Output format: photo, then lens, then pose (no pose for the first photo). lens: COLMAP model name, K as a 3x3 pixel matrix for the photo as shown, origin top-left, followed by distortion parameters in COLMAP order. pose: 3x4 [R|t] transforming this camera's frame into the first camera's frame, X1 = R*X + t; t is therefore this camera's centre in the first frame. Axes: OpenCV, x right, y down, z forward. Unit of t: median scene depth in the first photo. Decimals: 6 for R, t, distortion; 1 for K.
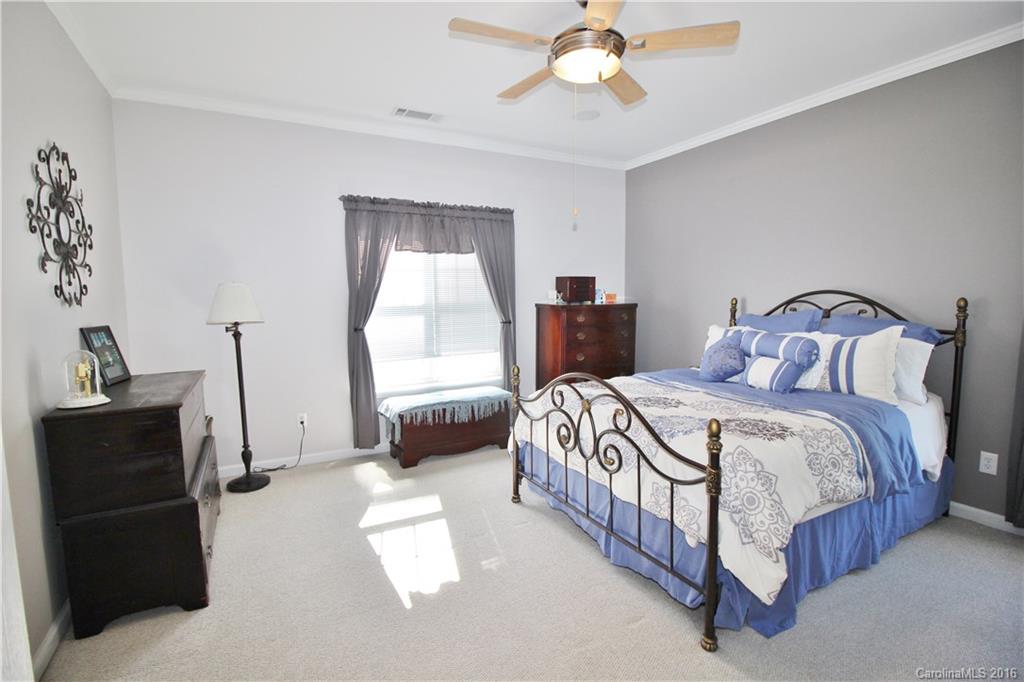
lens RADIAL K [[483.8, 0, 518.7], [0, 483.8, 343.5], [0, 0, 1]] dist [-0.016151, -0.002069]
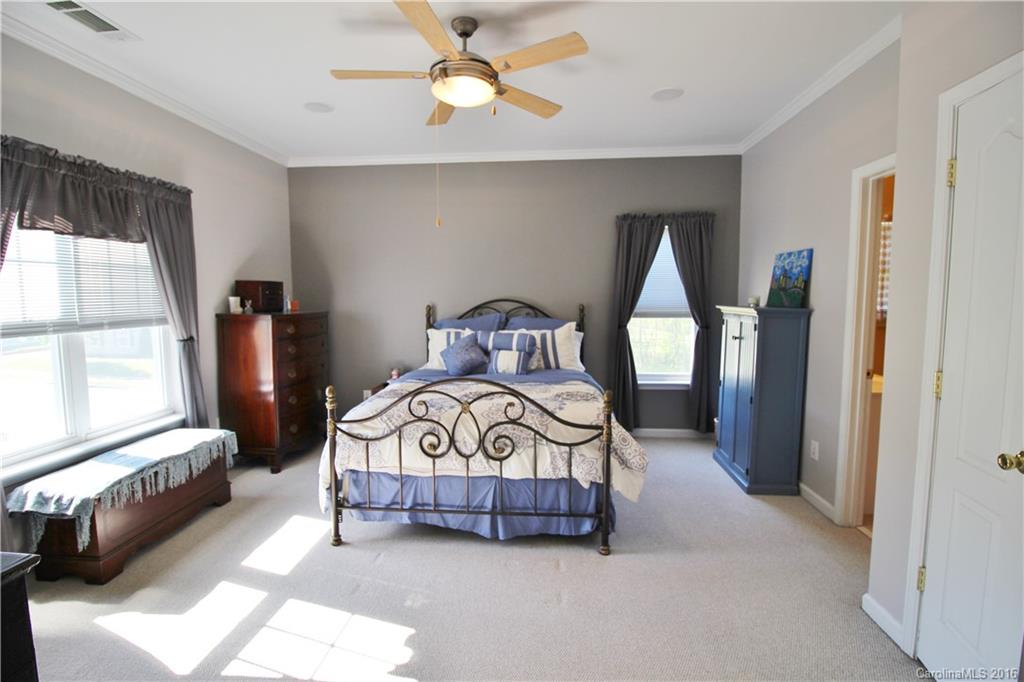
lens RADIAL K [[483.8, 0, 519.0], [0, 483.8, 335.4], [0, 0, 1]] dist [-0.016151, -0.002069]
pose [[0.530131, -0.059560, 0.845821, -0.580366], [0.083767, 0.996329, 0.017656, -0.031794], [-0.843768, 0.061492, 0.533174, 0.275095]]
